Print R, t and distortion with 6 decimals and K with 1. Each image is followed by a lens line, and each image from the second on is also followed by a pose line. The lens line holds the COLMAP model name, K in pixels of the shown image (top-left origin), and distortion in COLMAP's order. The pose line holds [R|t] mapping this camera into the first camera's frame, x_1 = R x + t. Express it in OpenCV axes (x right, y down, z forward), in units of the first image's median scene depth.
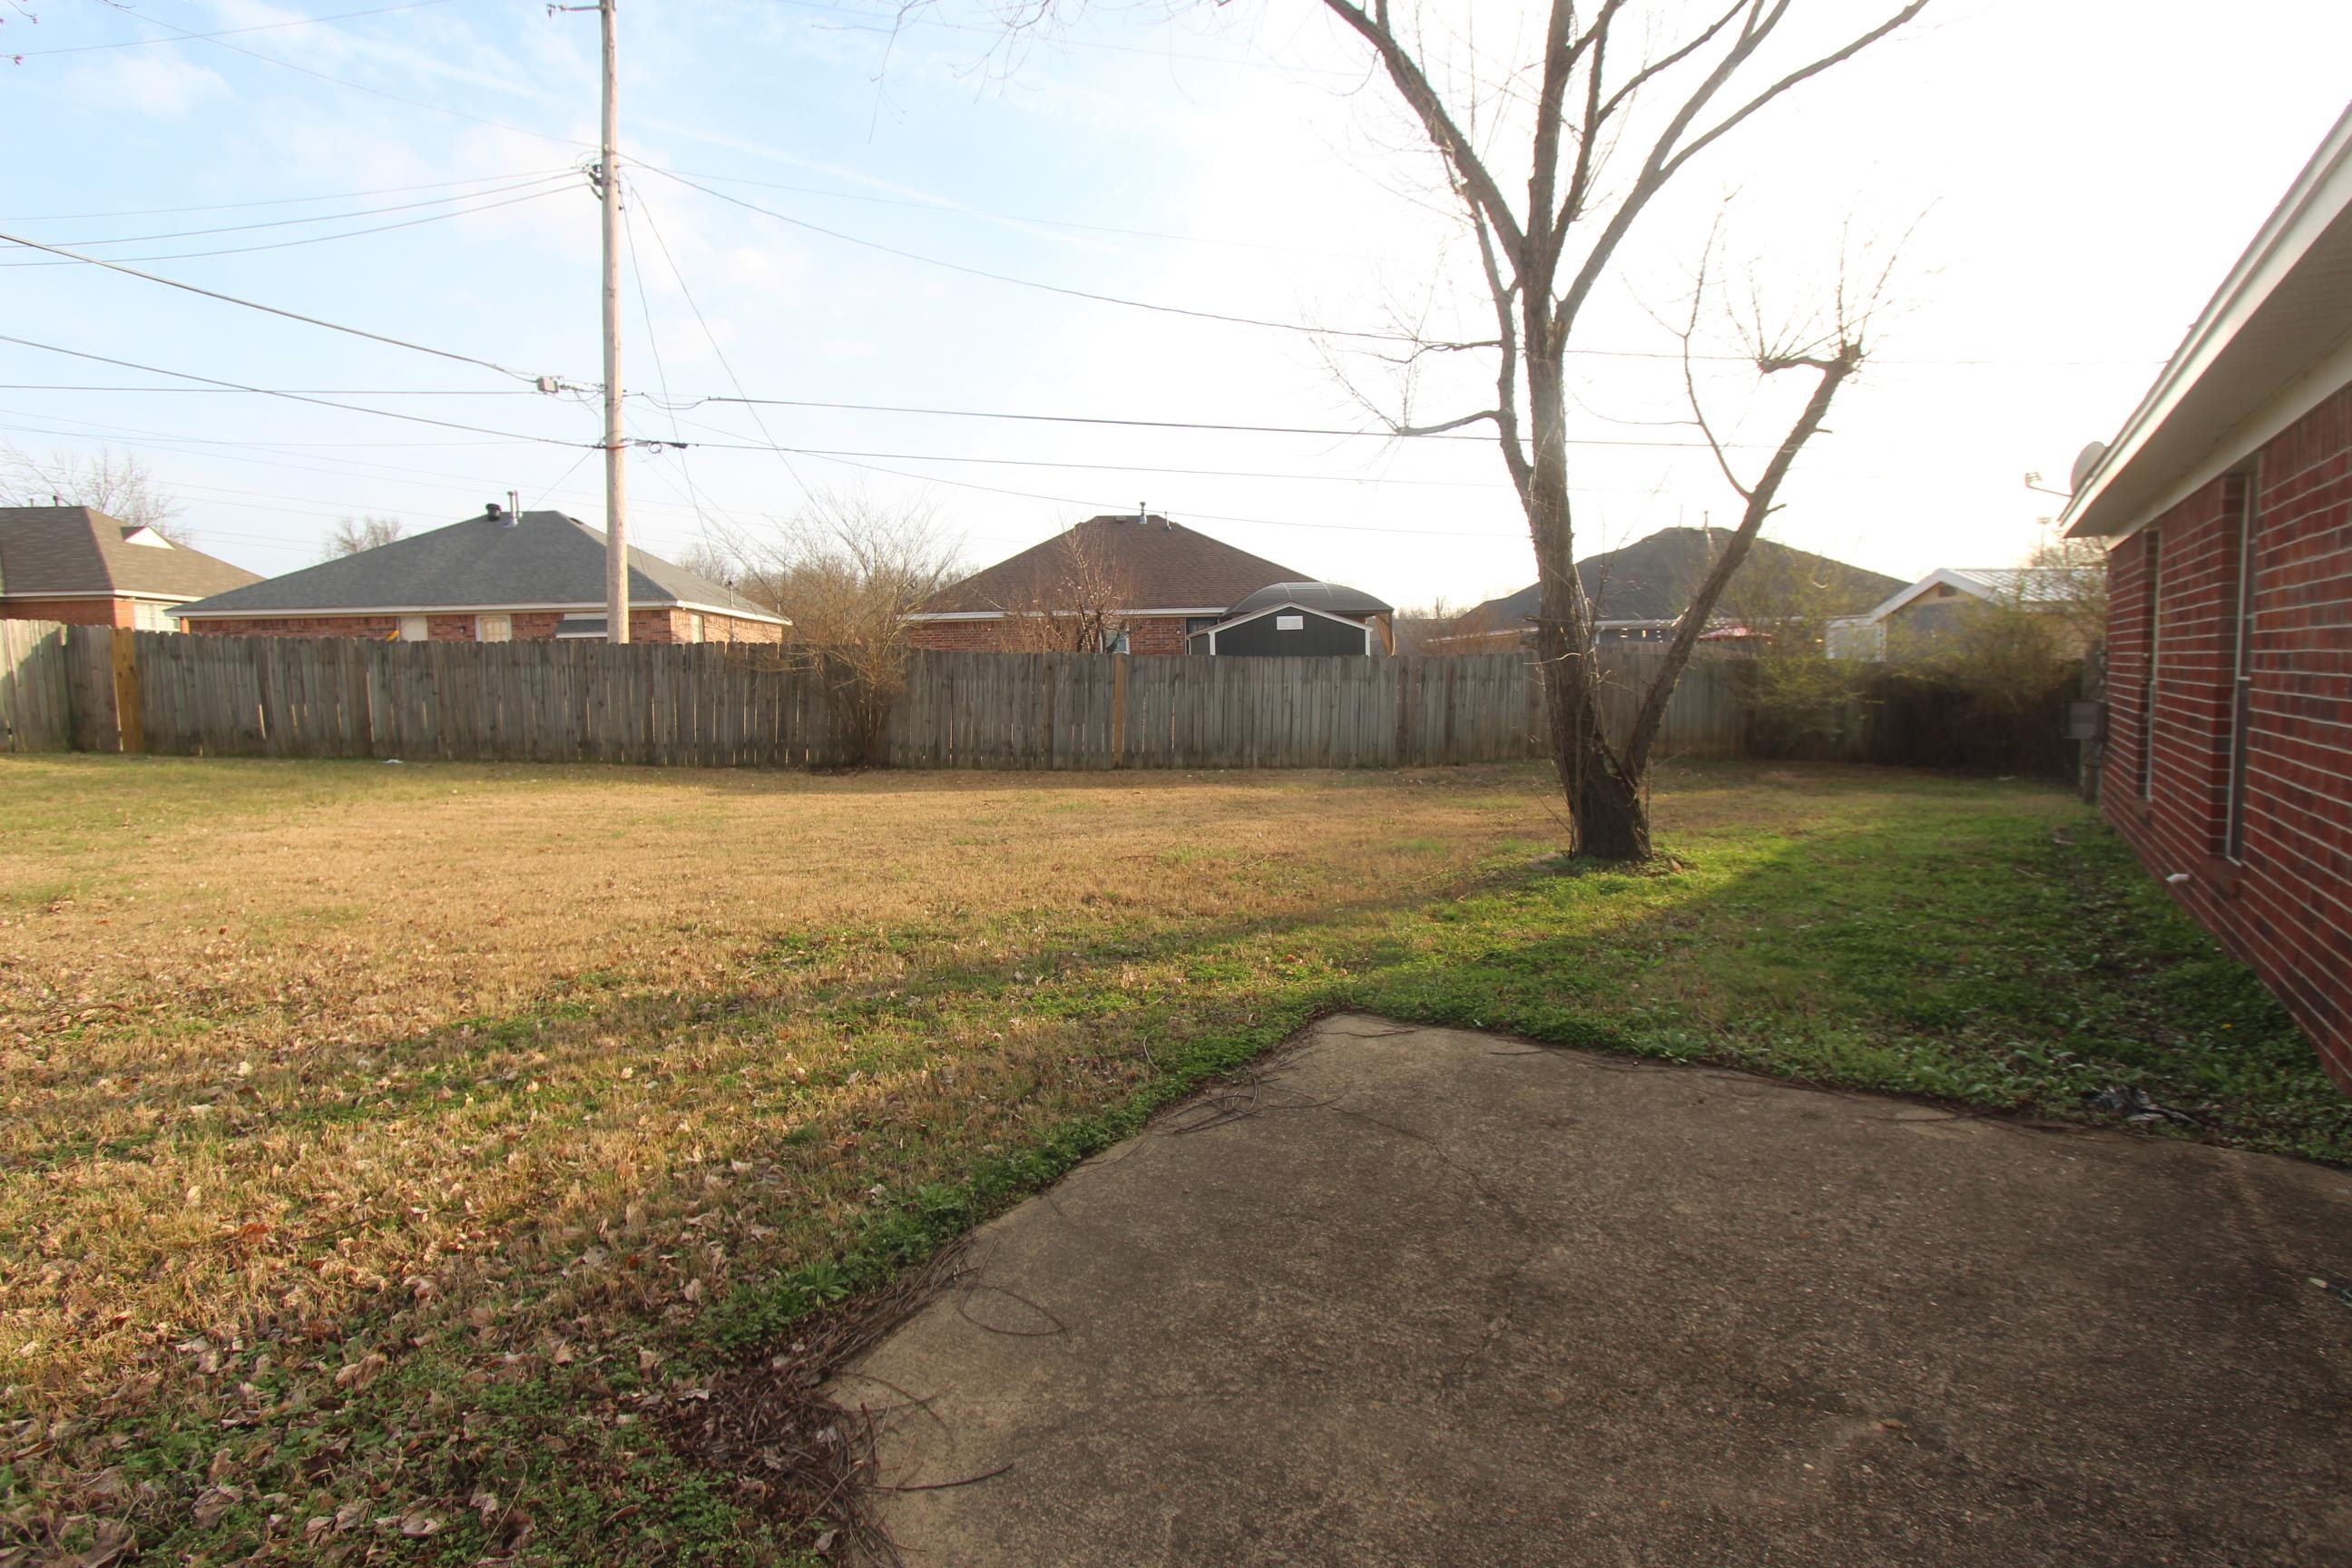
lens RADIAL K [[1096.4, 0, 1168.1], [0, 1096.4, 754.8], [0, 0, 1]] dist [-0.003850, -0.000504]
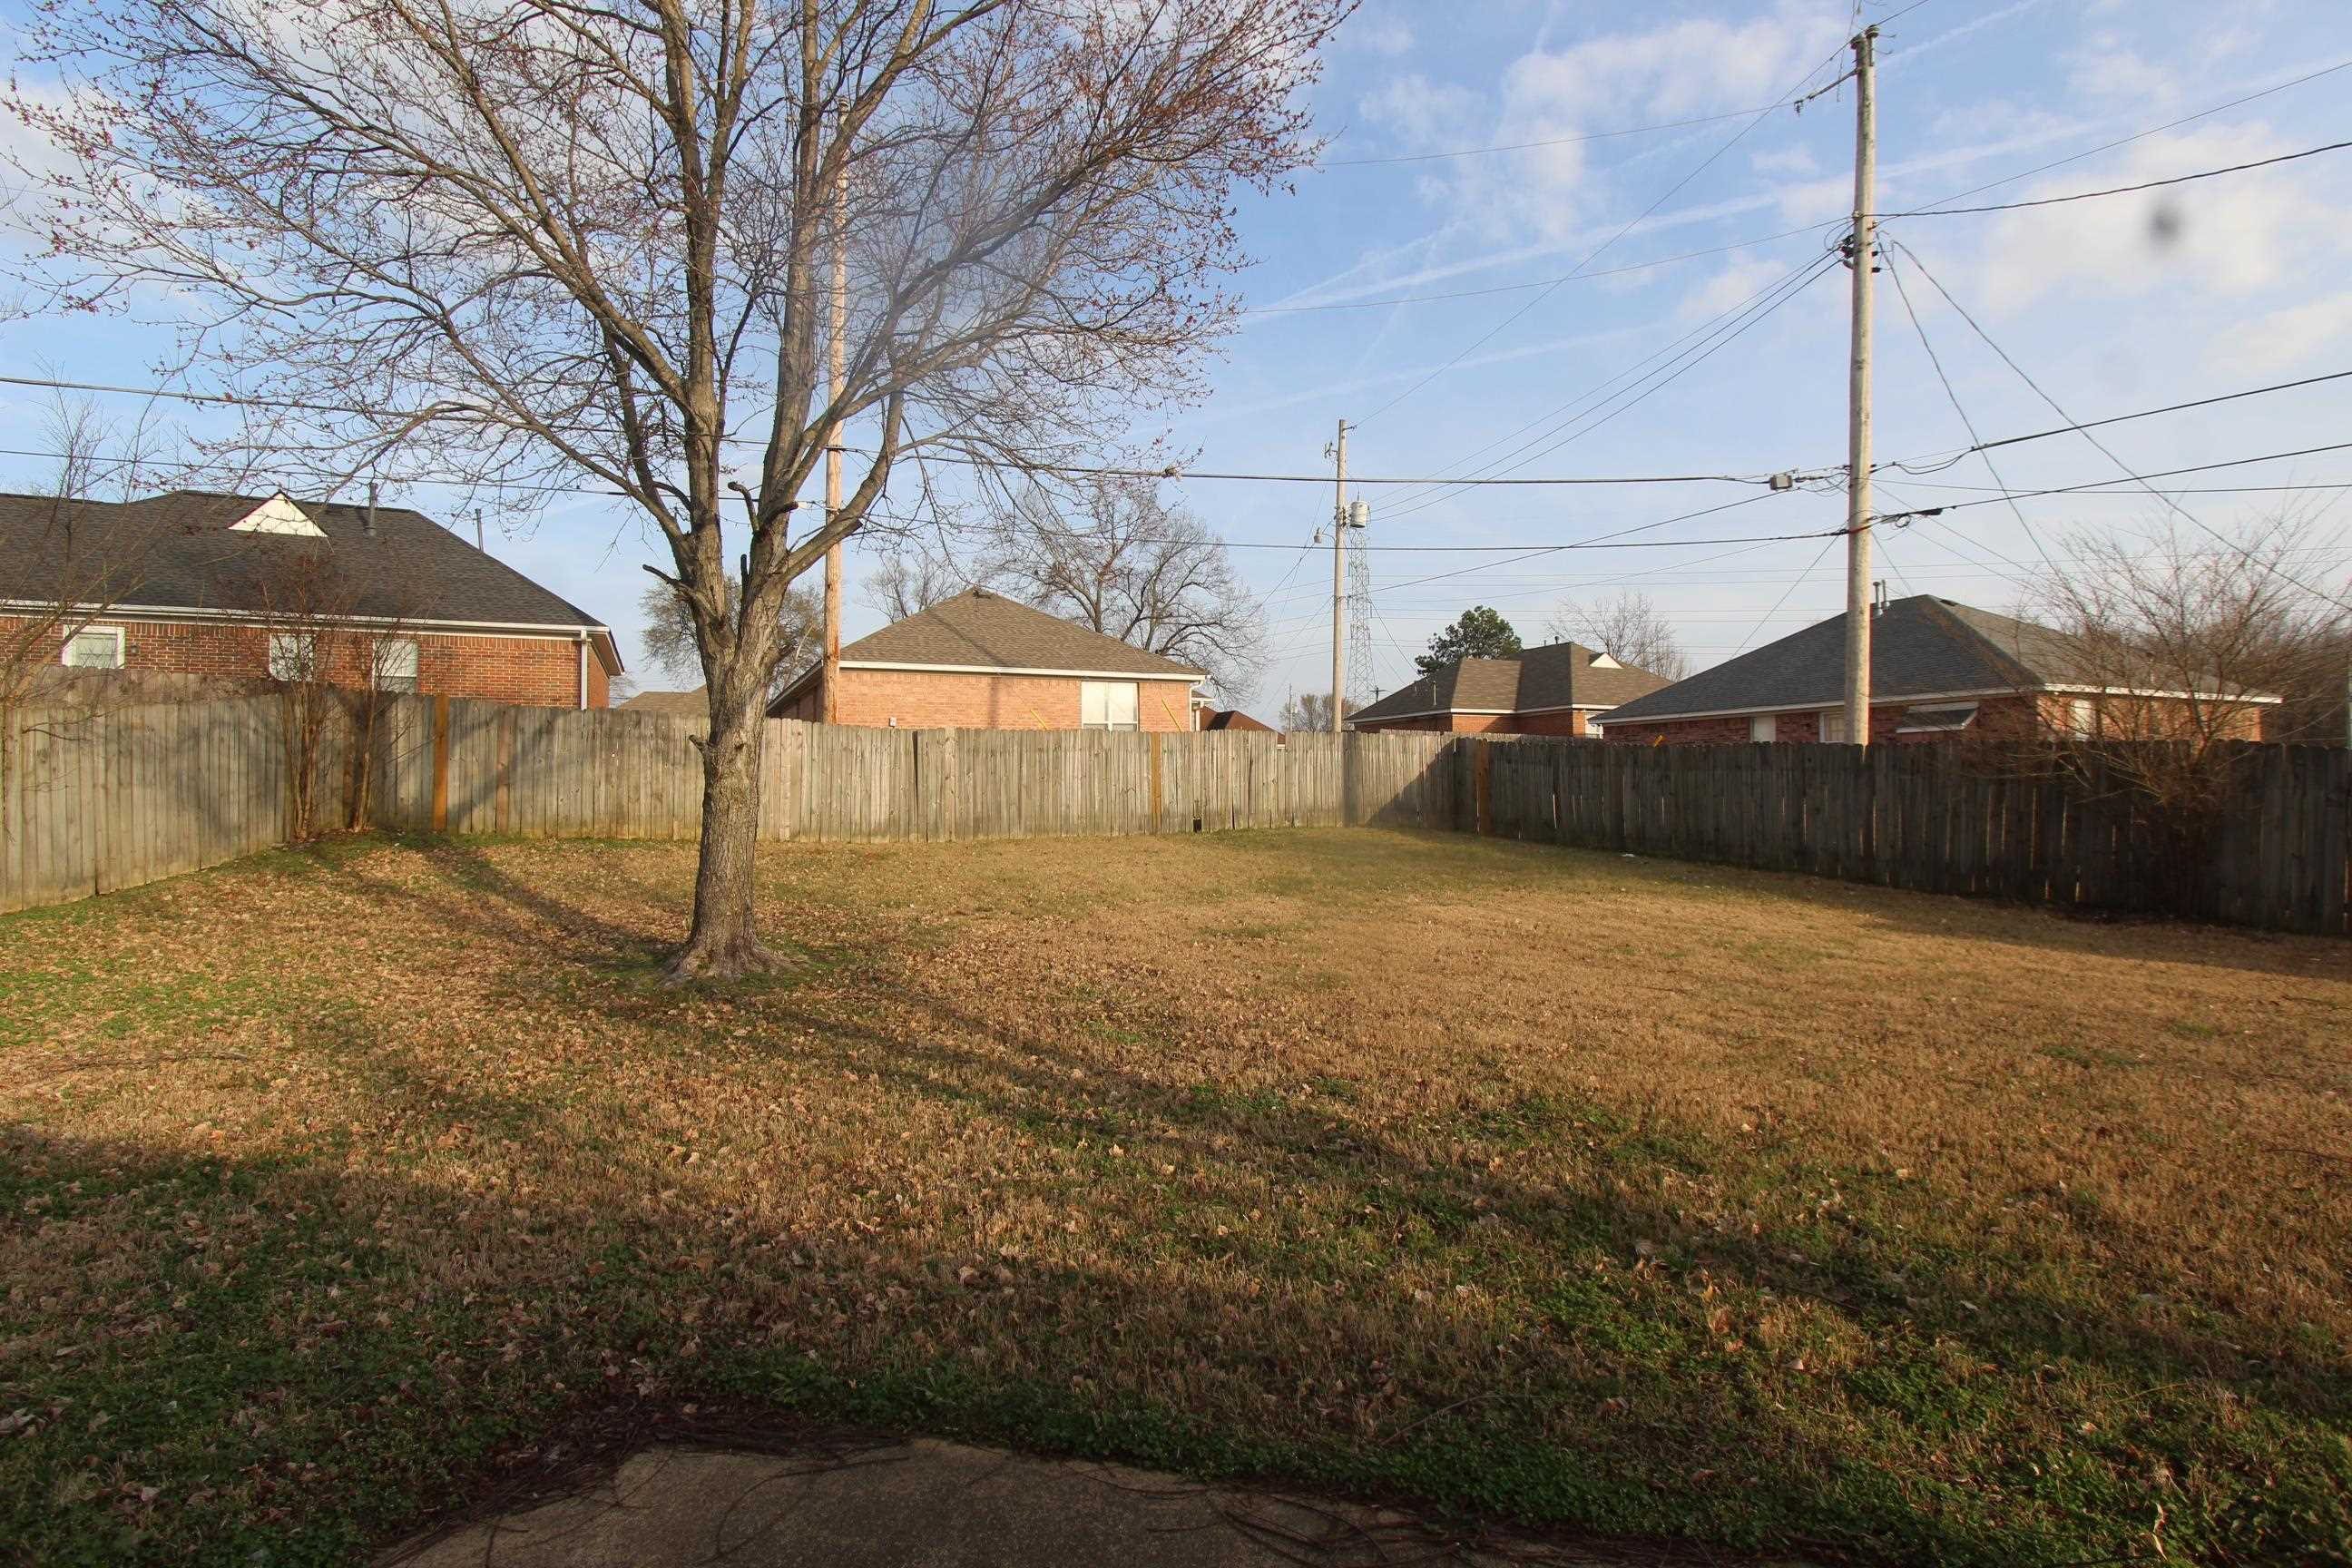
lens RADIAL K [[1096.4, 0, 1168.1], [0, 1096.4, 754.8], [0, 0, 1]] dist [-0.003850, -0.000504]
pose [[0.346200, -0.006600, -0.938137, 0.151079], [-0.068055, 0.997164, -0.032130, -0.025314], [0.935689, 0.074968, 0.344769, 0.161795]]
